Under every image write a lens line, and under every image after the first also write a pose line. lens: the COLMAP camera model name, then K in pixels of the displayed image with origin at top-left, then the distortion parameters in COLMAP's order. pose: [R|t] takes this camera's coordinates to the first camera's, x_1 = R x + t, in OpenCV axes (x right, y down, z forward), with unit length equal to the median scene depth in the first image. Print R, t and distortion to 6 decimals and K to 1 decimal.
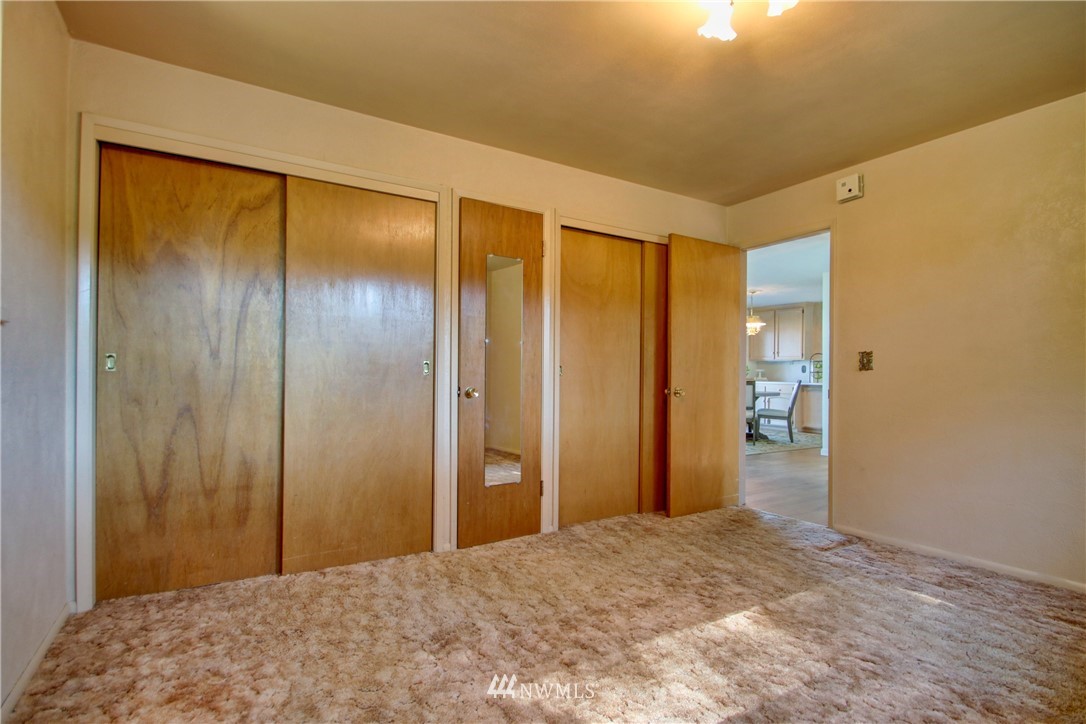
lens RADIAL K [[541.1, 0, 546.5], [0, 541.1, 372.2], [0, 0, 1]] dist [0.008139, -0.003351]
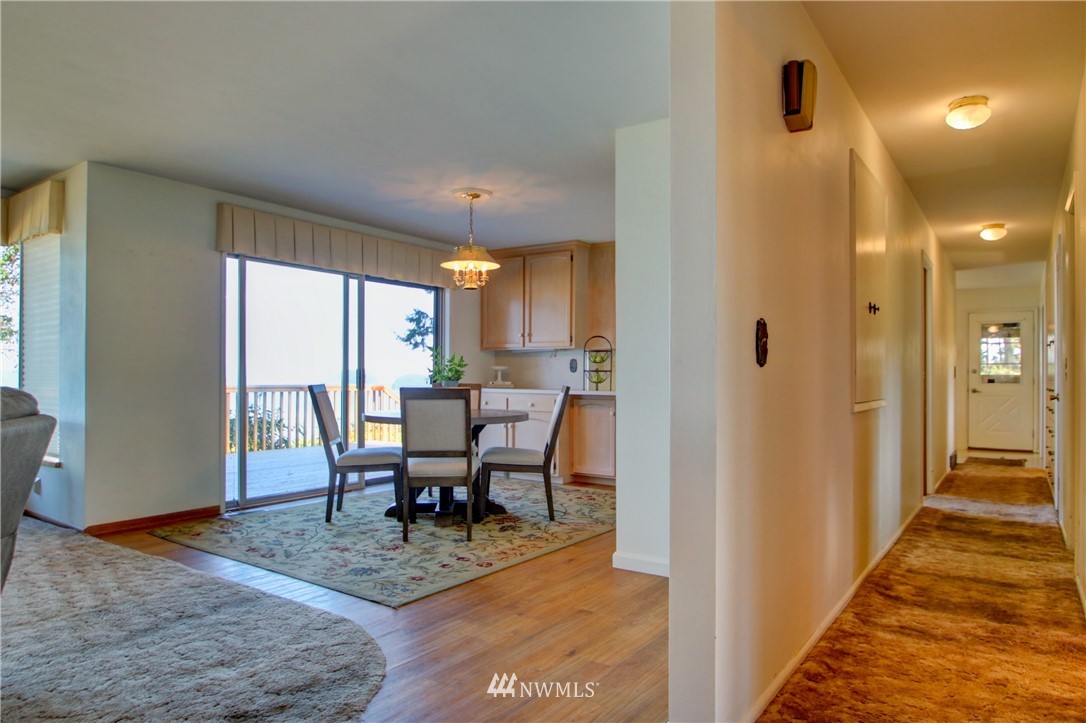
lens RADIAL K [[688.5, 0, 541.3], [0, 688.5, 371.9], [0, 0, 1]] dist [-0.014127, -0.004855]
pose [[0.920791, 0.000770, 0.390055, 0.185569], [0.001156, 0.999988, -0.004702, 0.004058], [-0.390054, 0.004780, 0.920780, 0.397713]]
